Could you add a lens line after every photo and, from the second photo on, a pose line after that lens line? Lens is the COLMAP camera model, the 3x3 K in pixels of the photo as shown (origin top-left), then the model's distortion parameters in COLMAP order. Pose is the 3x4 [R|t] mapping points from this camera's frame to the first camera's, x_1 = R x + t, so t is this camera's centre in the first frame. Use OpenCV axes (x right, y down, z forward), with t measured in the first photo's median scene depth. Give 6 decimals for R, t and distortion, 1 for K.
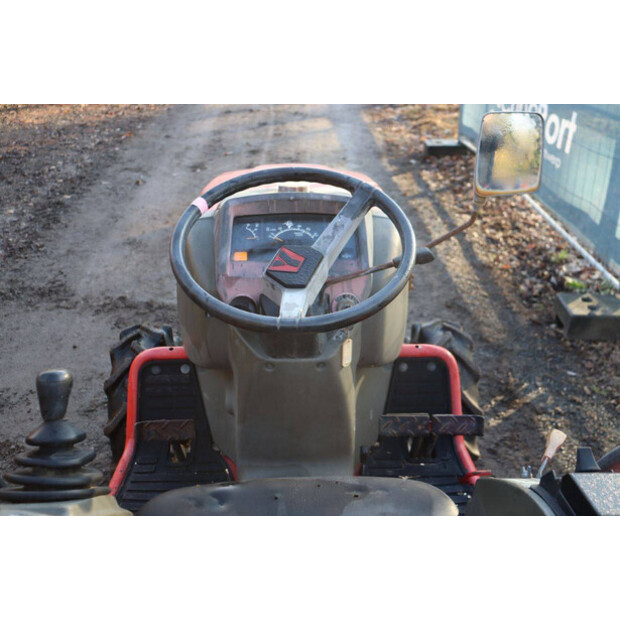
lens RADIAL K [[680.7, 0, 310.0], [0, 680.7, 310.0], [0, 0, 1]] dist [-0.046982, 0.012697]
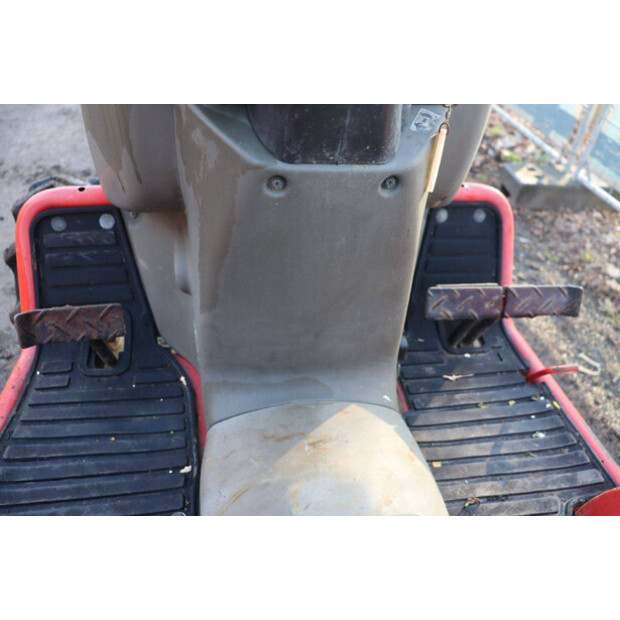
lens RADIAL K [[514.6, 0, 310.5], [0, 514.6, 317.2], [0, 0, 1]] dist [-0.193686, 0.216087]
pose [[0.989957, -0.032590, 0.137560, -0.065170], [0.001600, 0.975585, 0.219618, 0.072321], [-0.141359, -0.217192, 0.965839, 0.514724]]
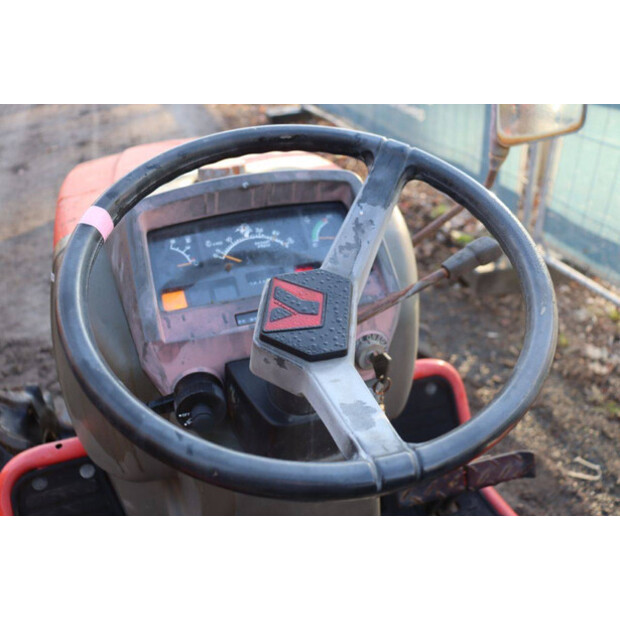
lens RADIAL K [[638.7, 0, 310.0], [0, 638.7, 310.0], [0, 0, 1]] dist [-0.103788, 0.225802]
pose [[0.955831, -0.177227, 0.234473, -0.094360], [0.166465, 0.983897, 0.065088, -0.068404], [-0.242233, -0.023181, 0.969941, 0.367127]]
